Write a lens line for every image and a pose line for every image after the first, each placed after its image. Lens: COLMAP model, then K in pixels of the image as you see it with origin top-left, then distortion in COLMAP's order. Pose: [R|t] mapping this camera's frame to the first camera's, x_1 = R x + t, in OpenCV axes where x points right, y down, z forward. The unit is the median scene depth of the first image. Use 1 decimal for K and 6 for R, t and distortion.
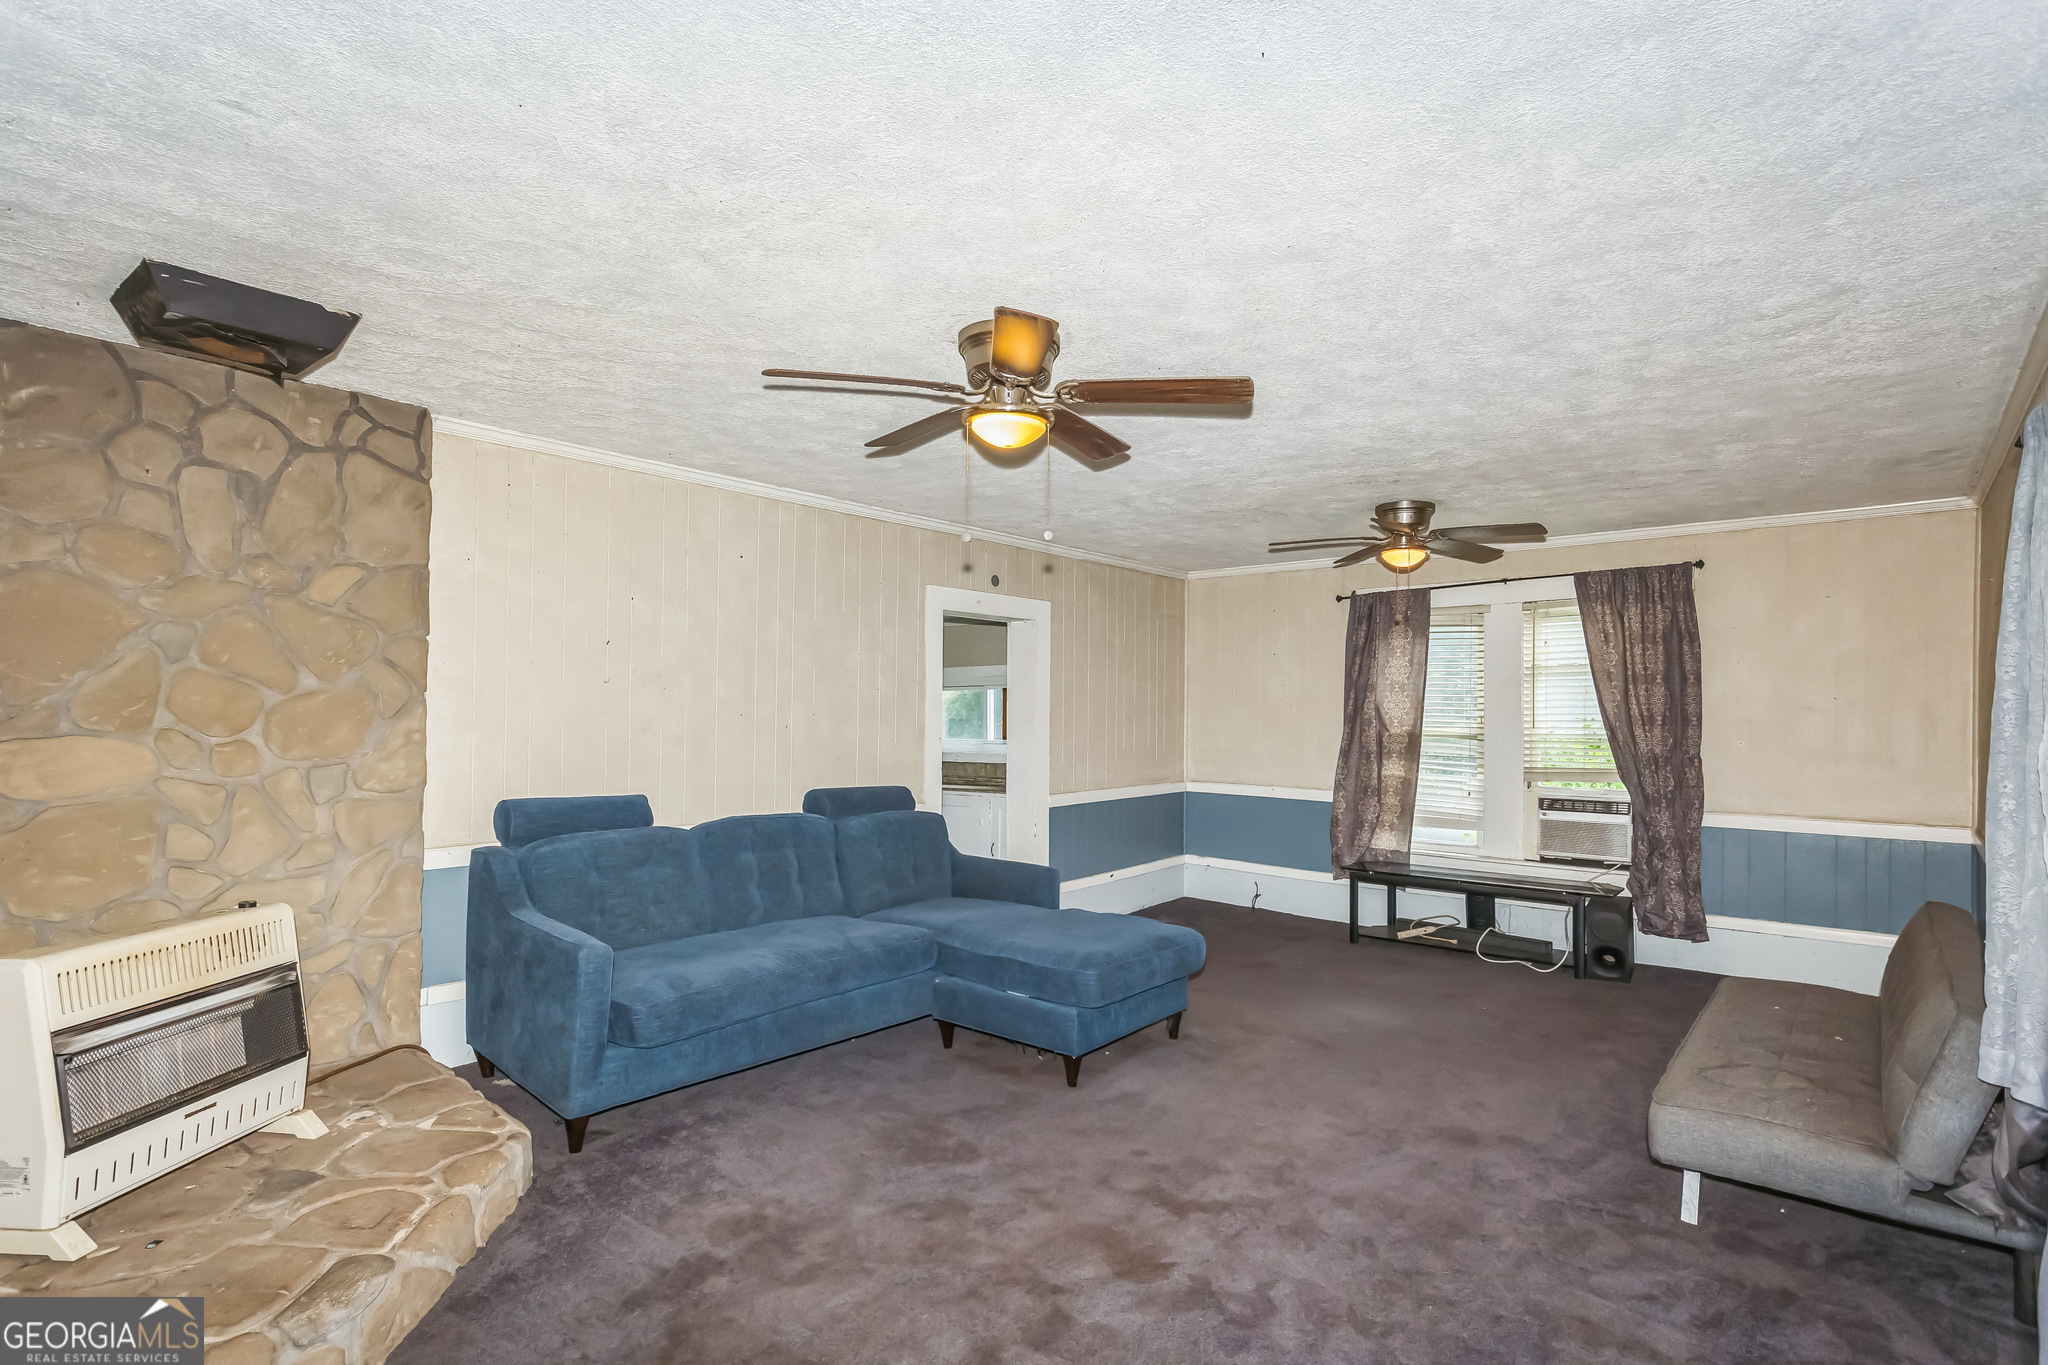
lens RADIAL K [[1015.4, 0, 1026.8], [0, 1015.4, 697.7], [0, 0, 1]] dist [-0.001192, -0.000019]
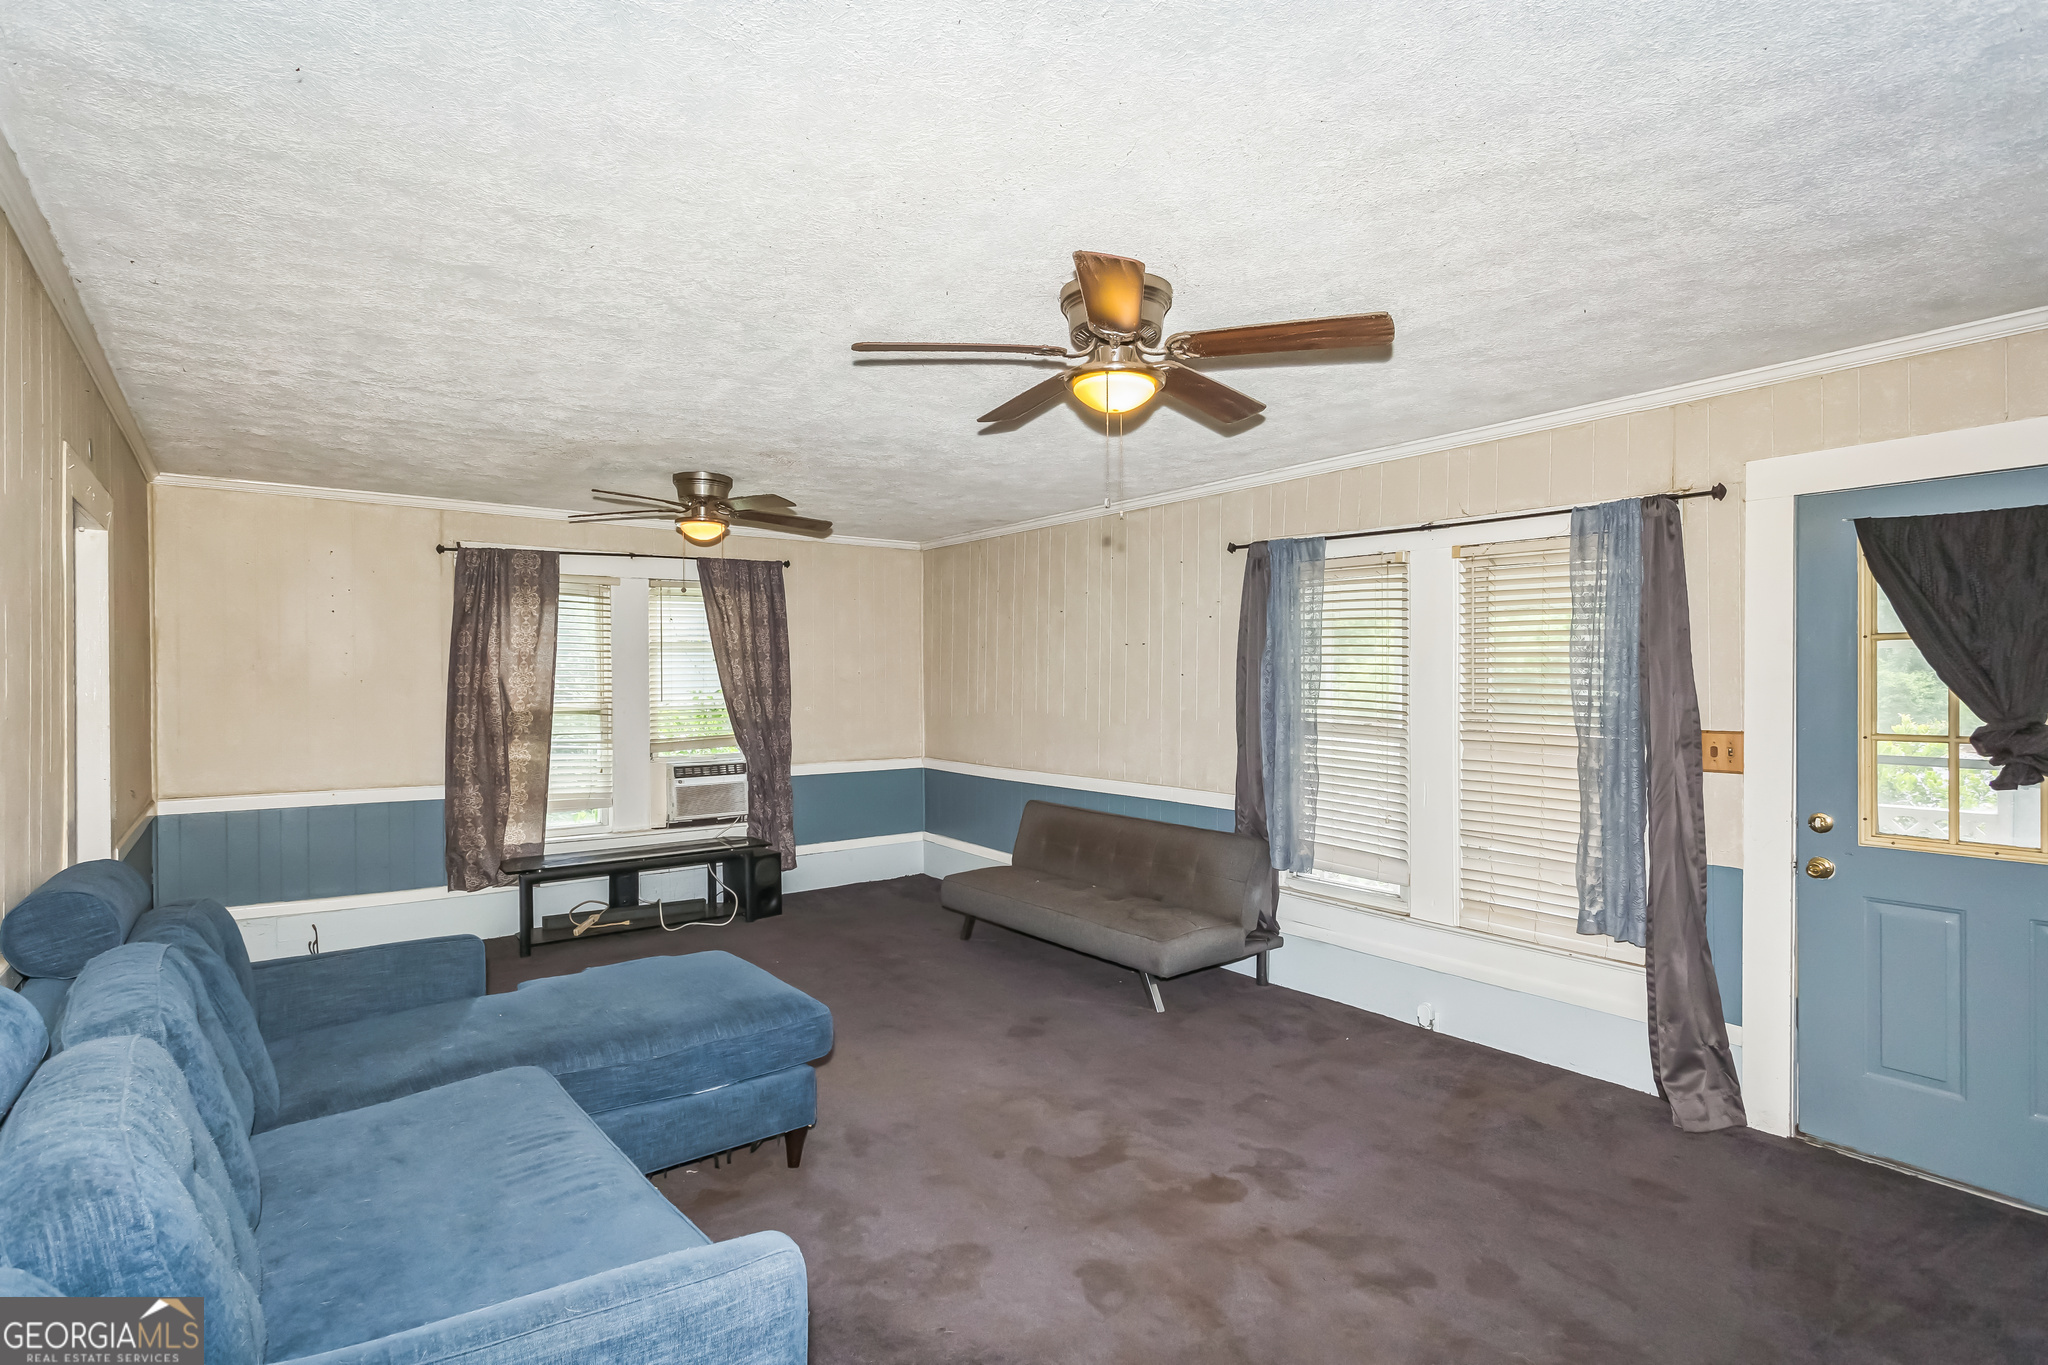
lens RADIAL K [[1015.4, 0, 1026.4], [0, 1015.4, 682.3], [0, 0, 1]] dist [-0.001192, -0.000019]
pose [[0.216789, -0.013478, 0.976125, -0.442085], [-0.007914, 0.999848, 0.015563, -0.008506], [-0.976186, -0.011099, 0.216649, 0.416732]]
